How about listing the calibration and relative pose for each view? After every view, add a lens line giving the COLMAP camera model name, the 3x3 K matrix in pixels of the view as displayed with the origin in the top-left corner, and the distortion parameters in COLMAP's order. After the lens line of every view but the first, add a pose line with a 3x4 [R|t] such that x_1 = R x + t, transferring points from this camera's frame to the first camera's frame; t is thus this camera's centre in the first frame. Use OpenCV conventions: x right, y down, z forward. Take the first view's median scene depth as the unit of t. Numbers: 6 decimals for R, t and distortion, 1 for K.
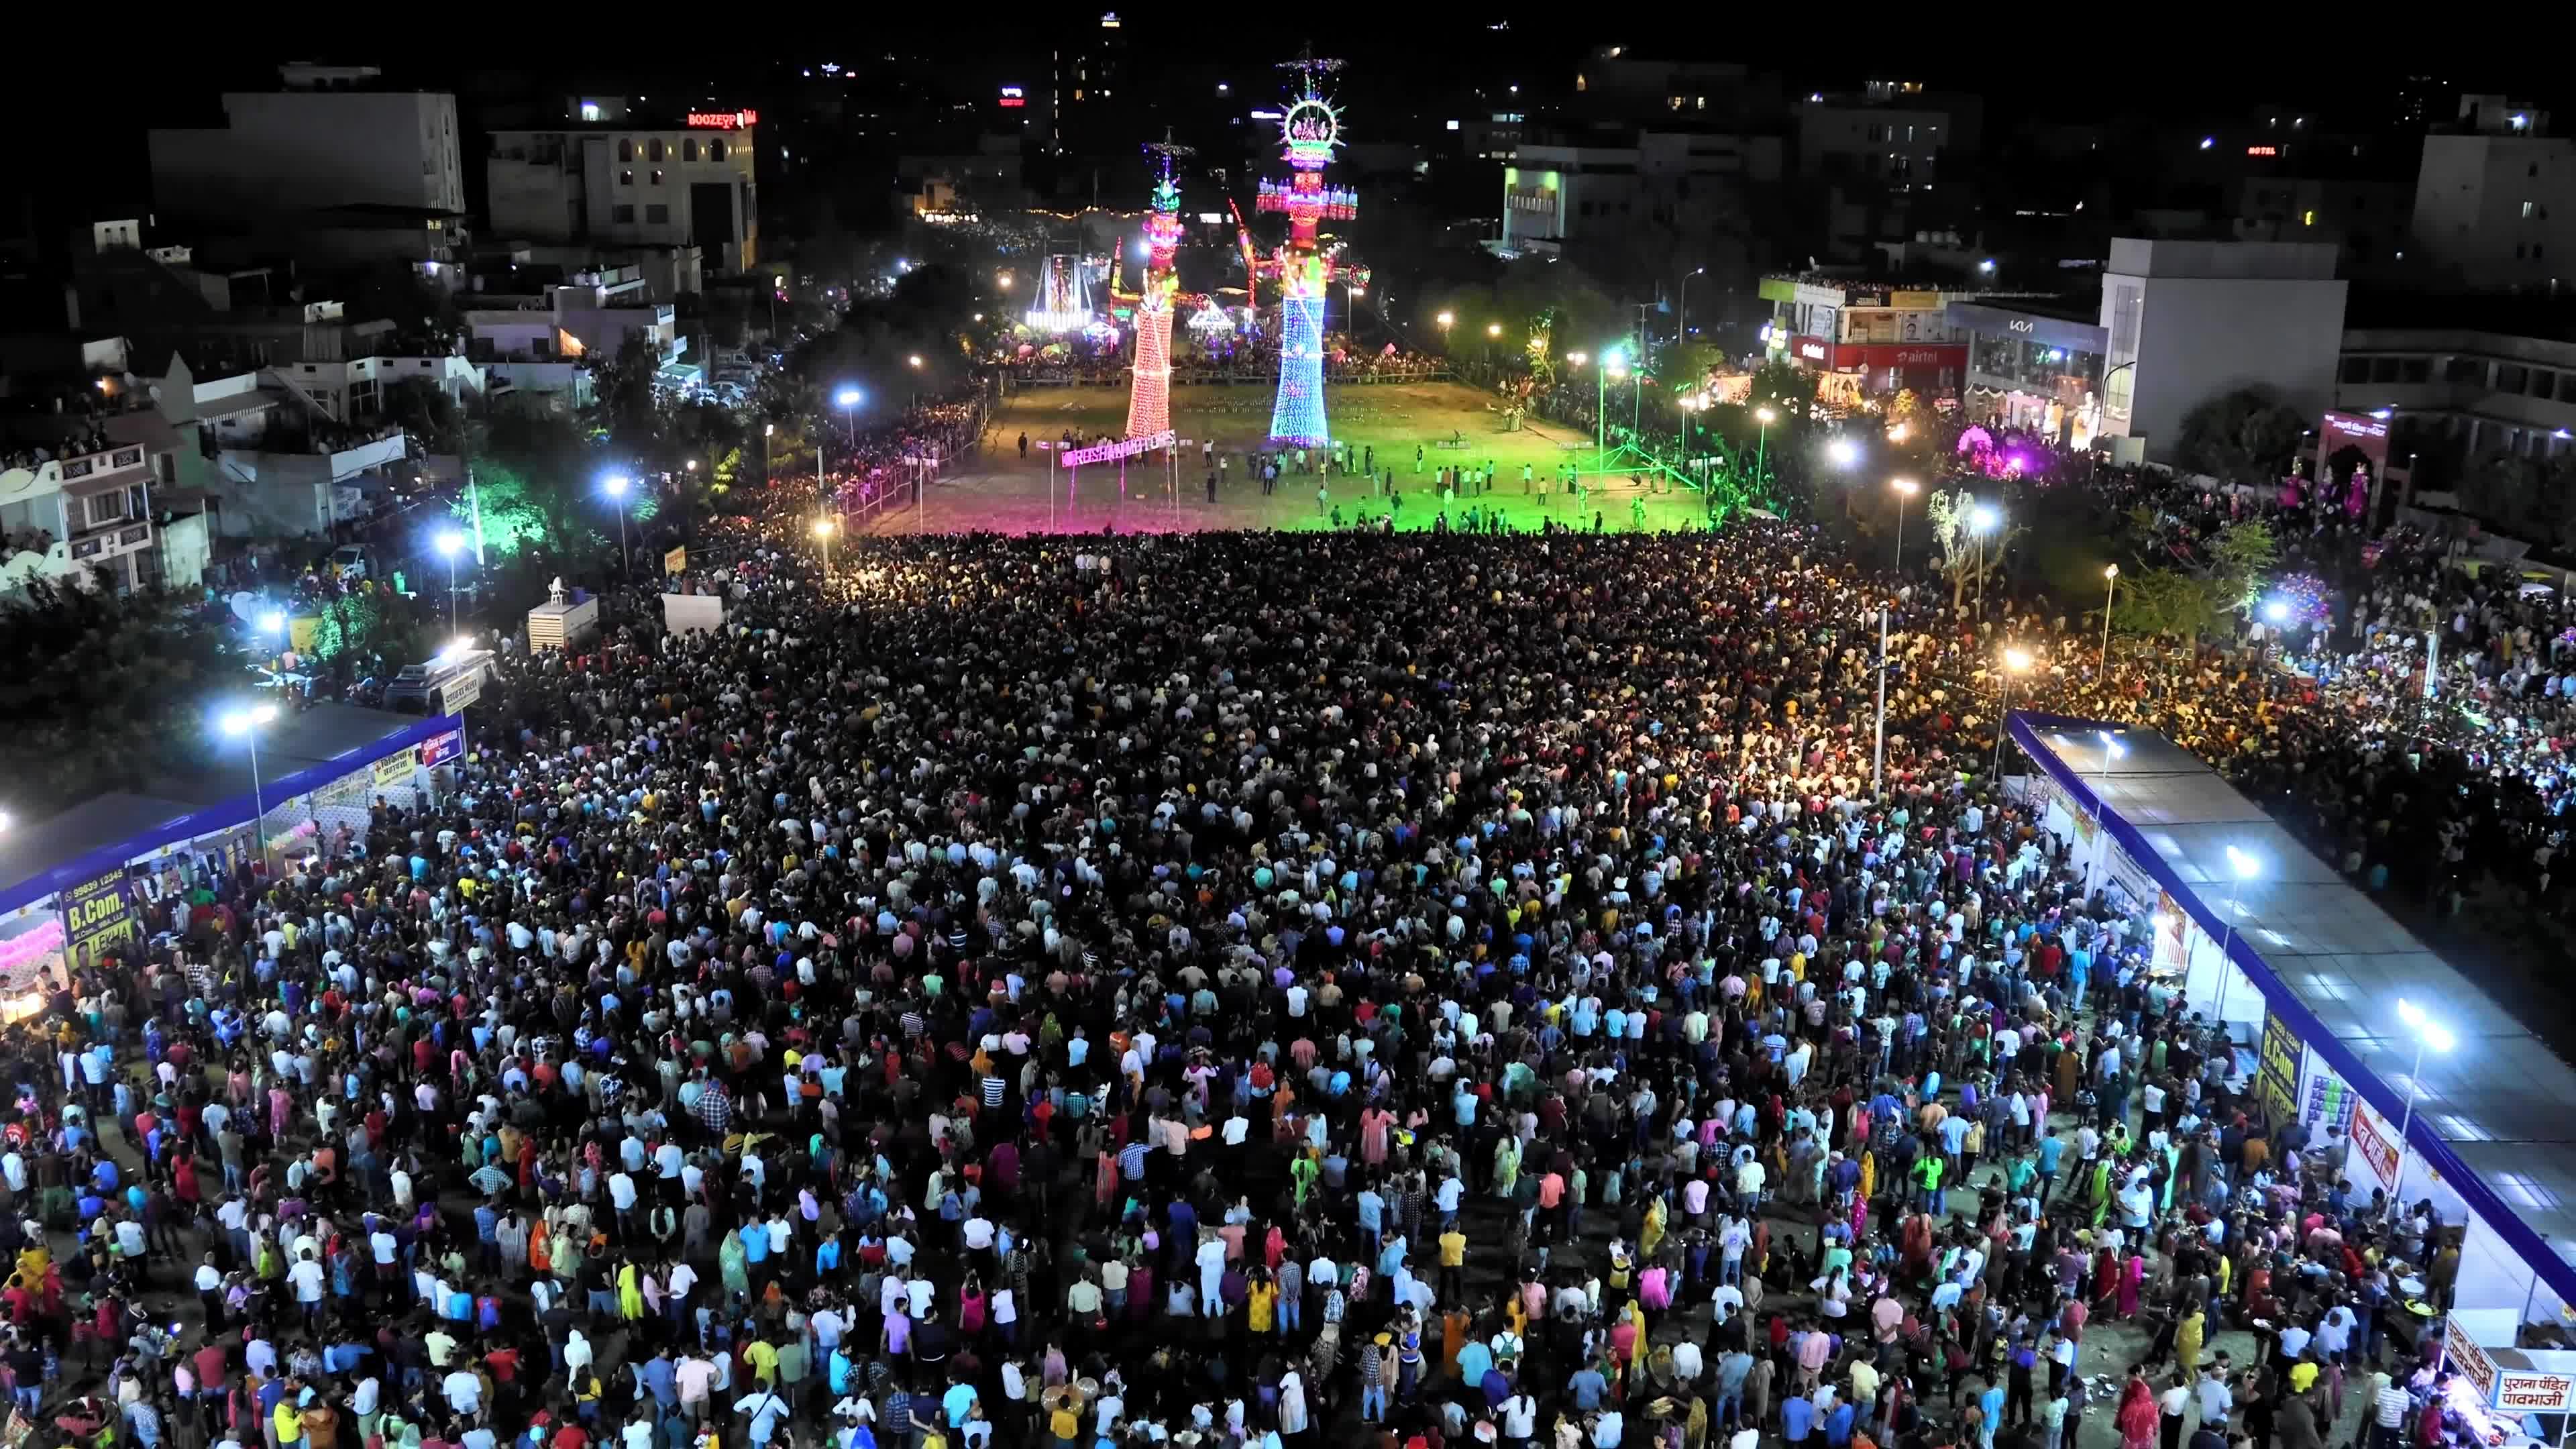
lens RADIAL K [[2303.7, 0, 1291.9], [0, 2303.7, 808.8], [0, 0, 1]] dist [-0.093067, 0.084757]
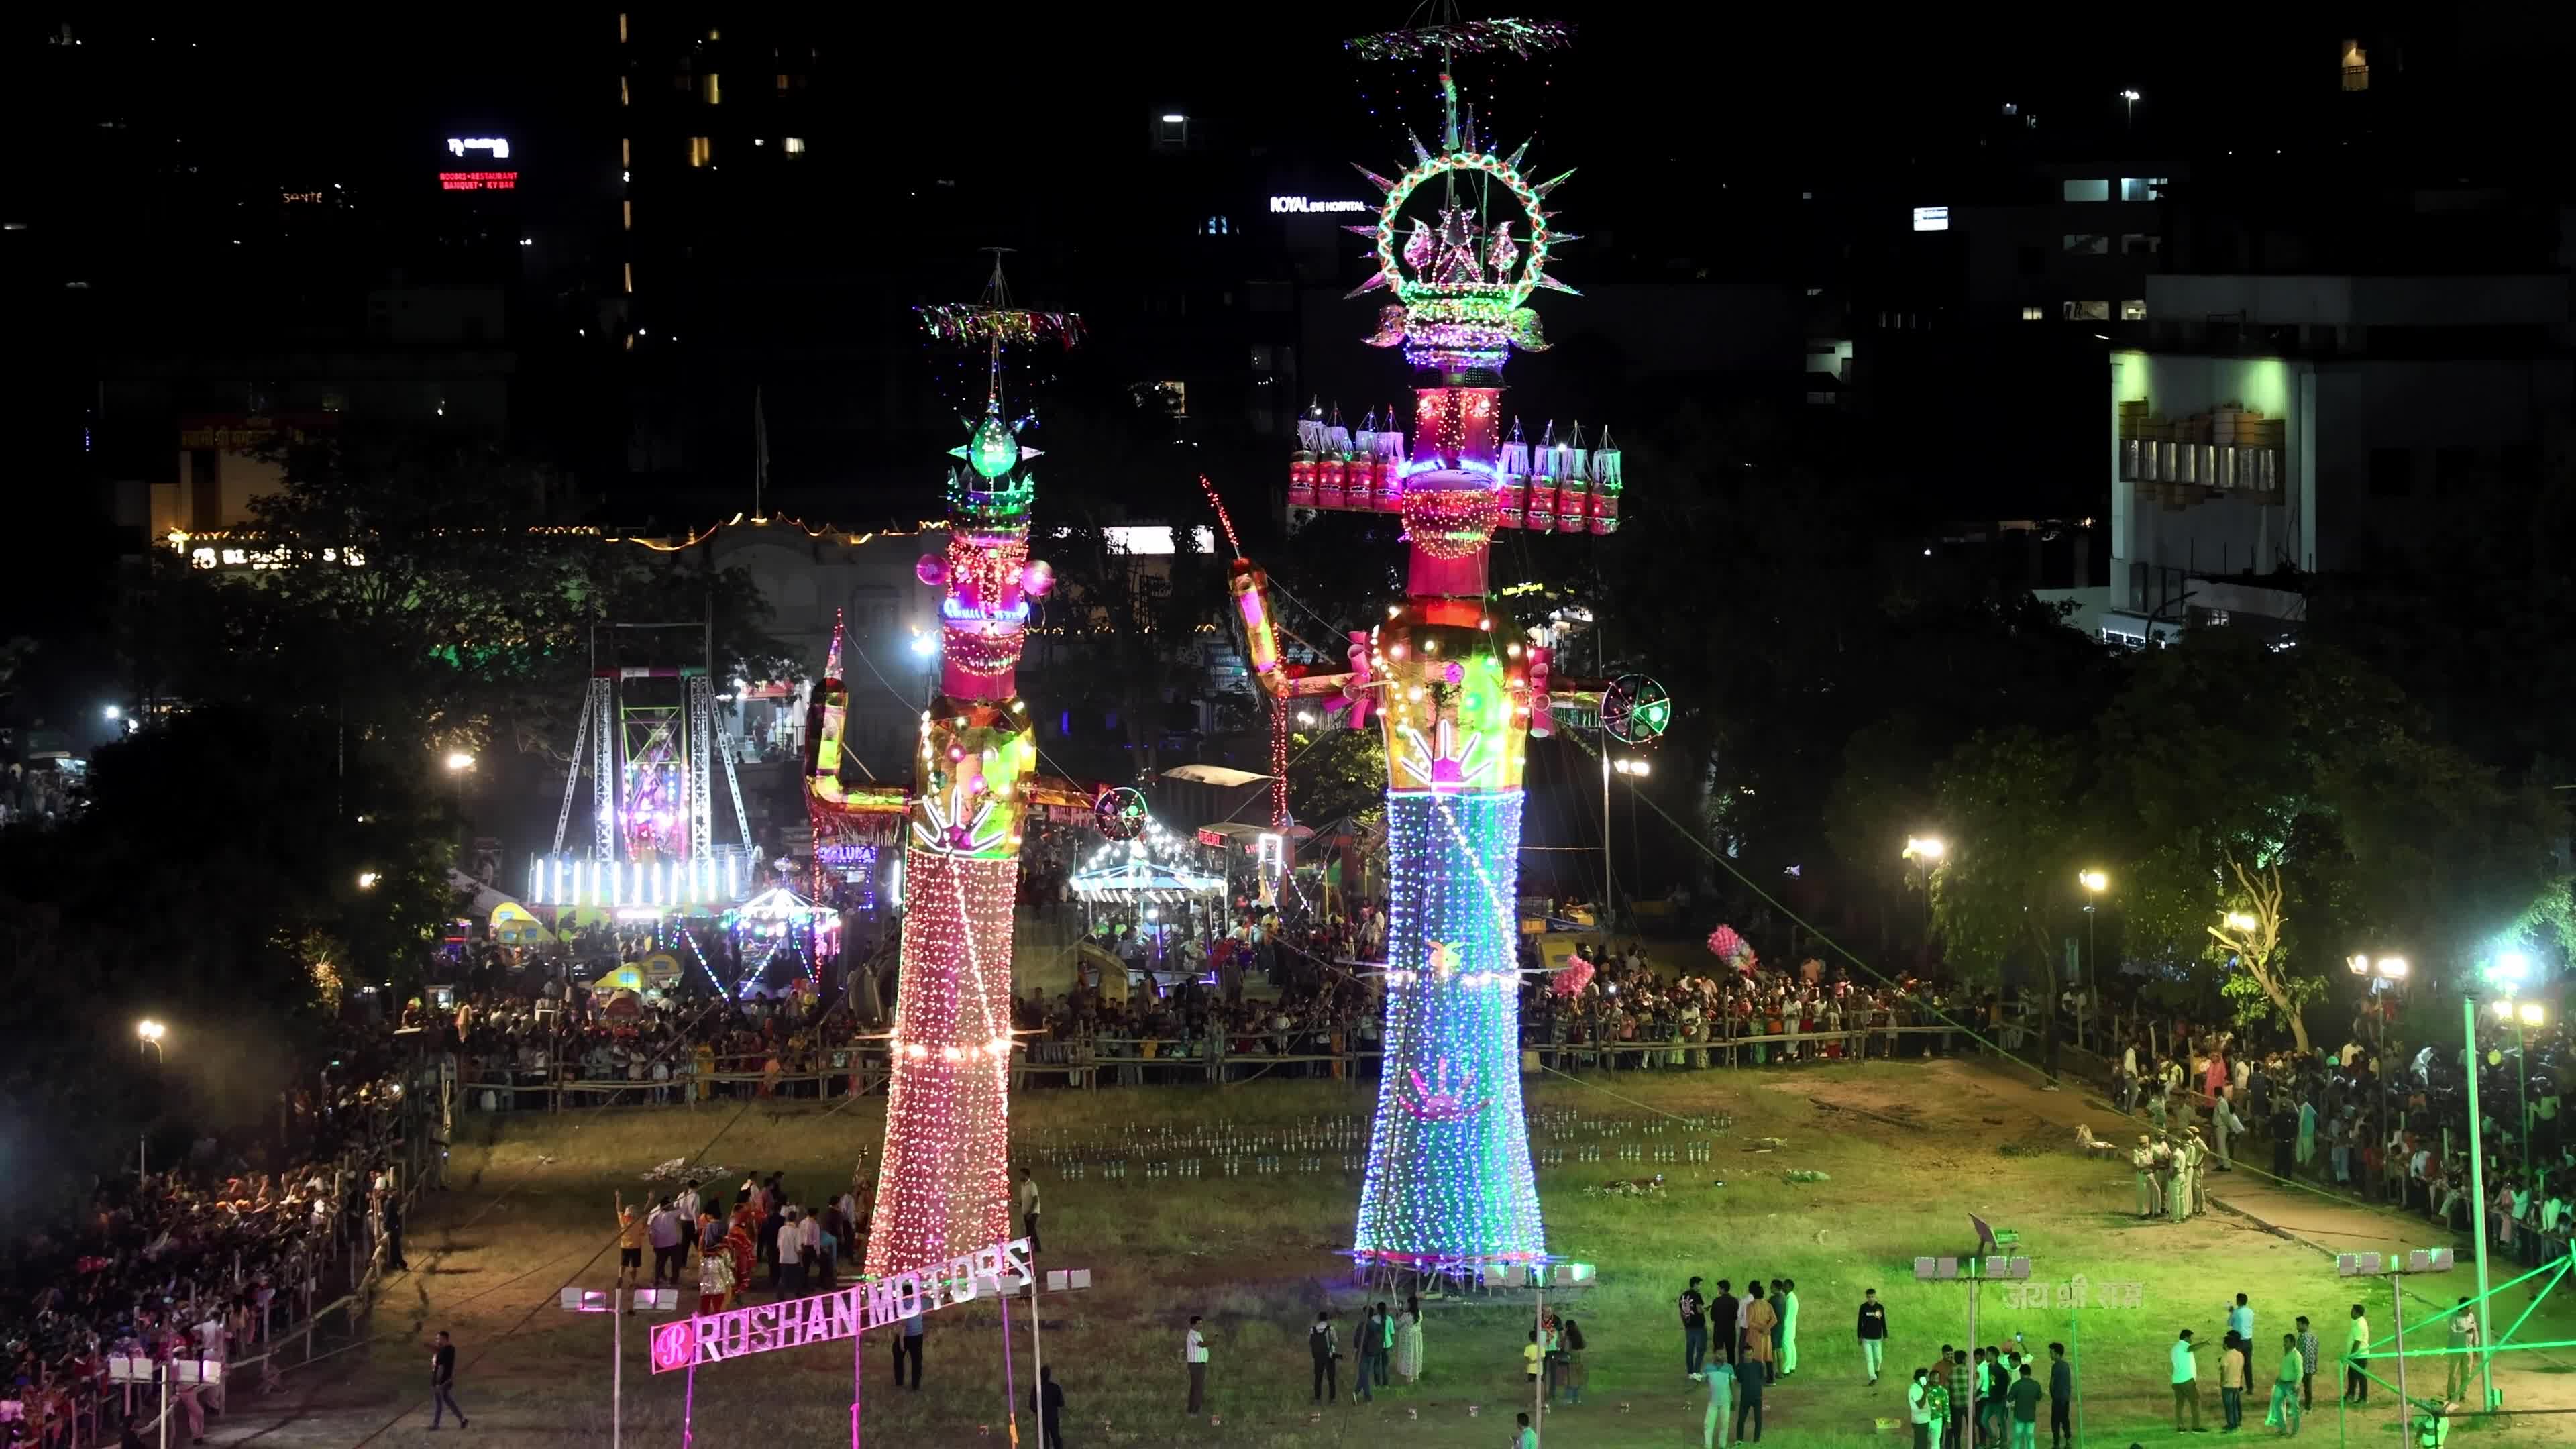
lens RADIAL K [[7530.6, 0, 1315.1], [0, 7530.6, 732.5], [0, 0, 1]] dist [0.440350, 0.501887]
pose [[0.999652, -0.024486, -0.009826, -0.003123], [0.021627, 0.973800, -0.226376, -0.006595], [0.015112, 0.226085, 0.973990, 0.033852]]
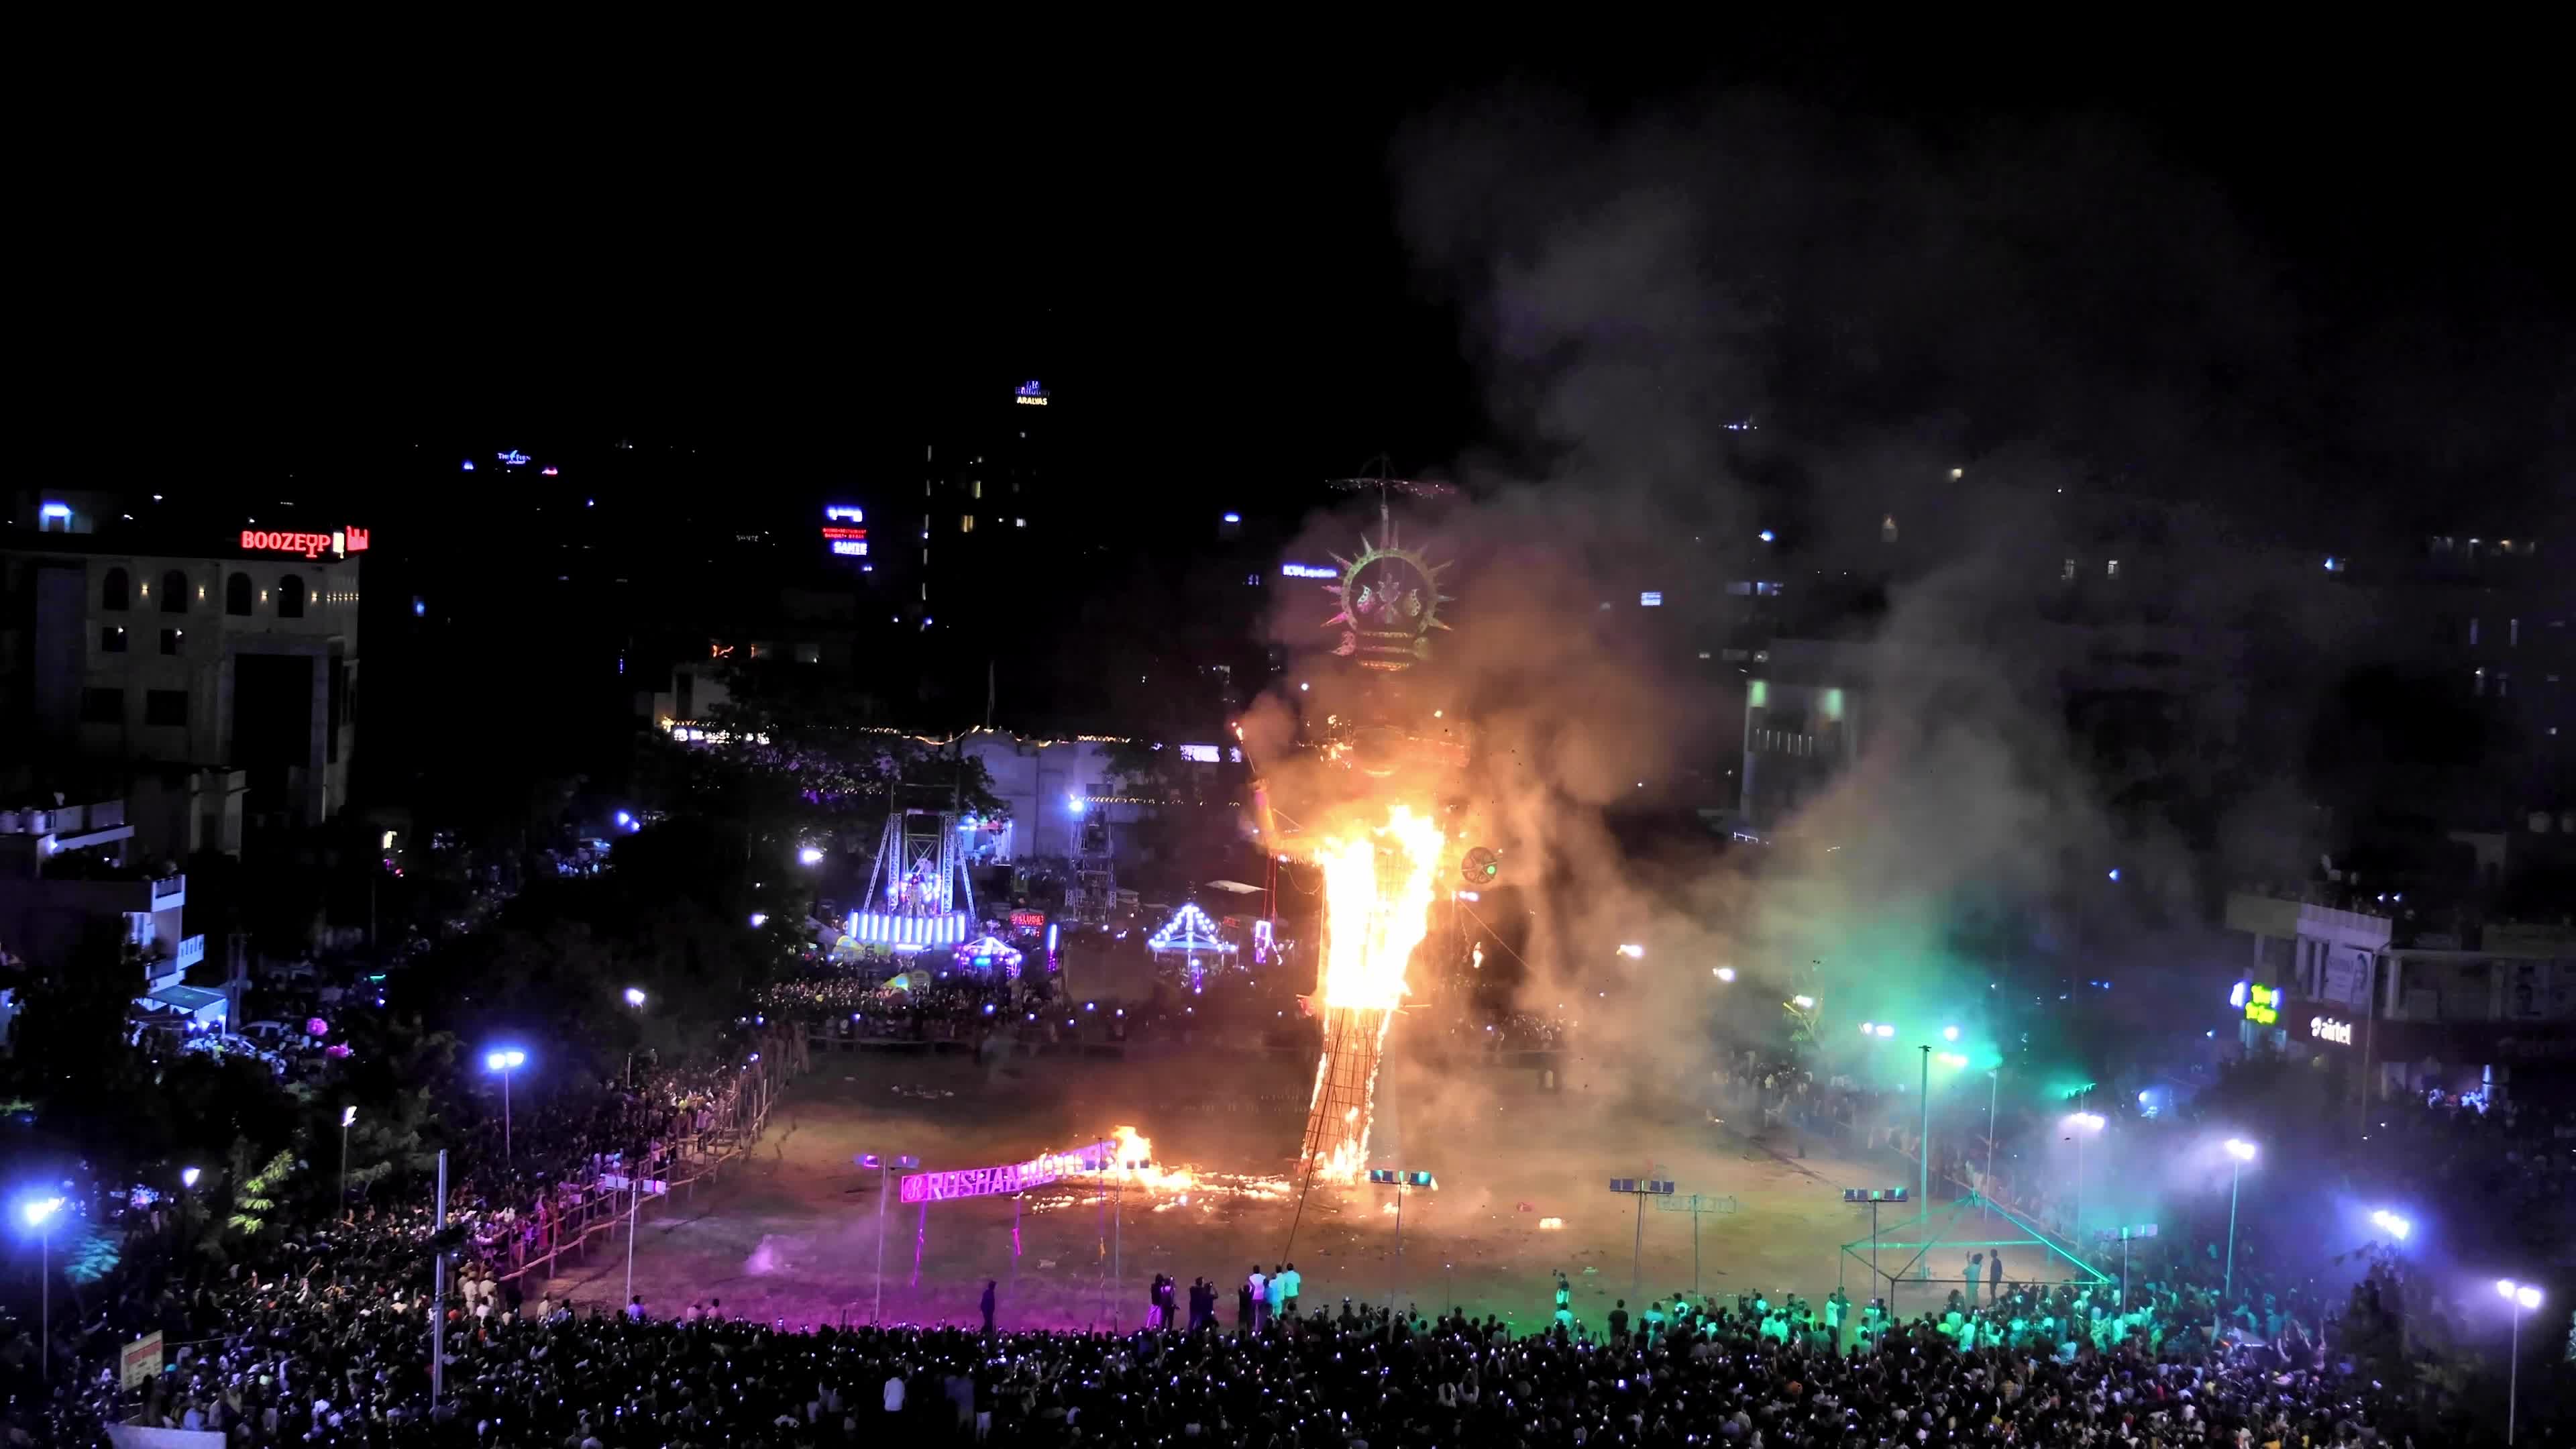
lens RADIAL K [[7530.6, 0, 1315.1], [0, 7530.6, 732.5], [0, 0, 1]] dist [0.440350, 0.501887]
pose [[0.999115, 0.030651, -0.028796, 0.042784], [-0.036590, 0.971089, -0.235897, 0.156655], [0.020733, 0.236742, 0.971351, -0.730830]]
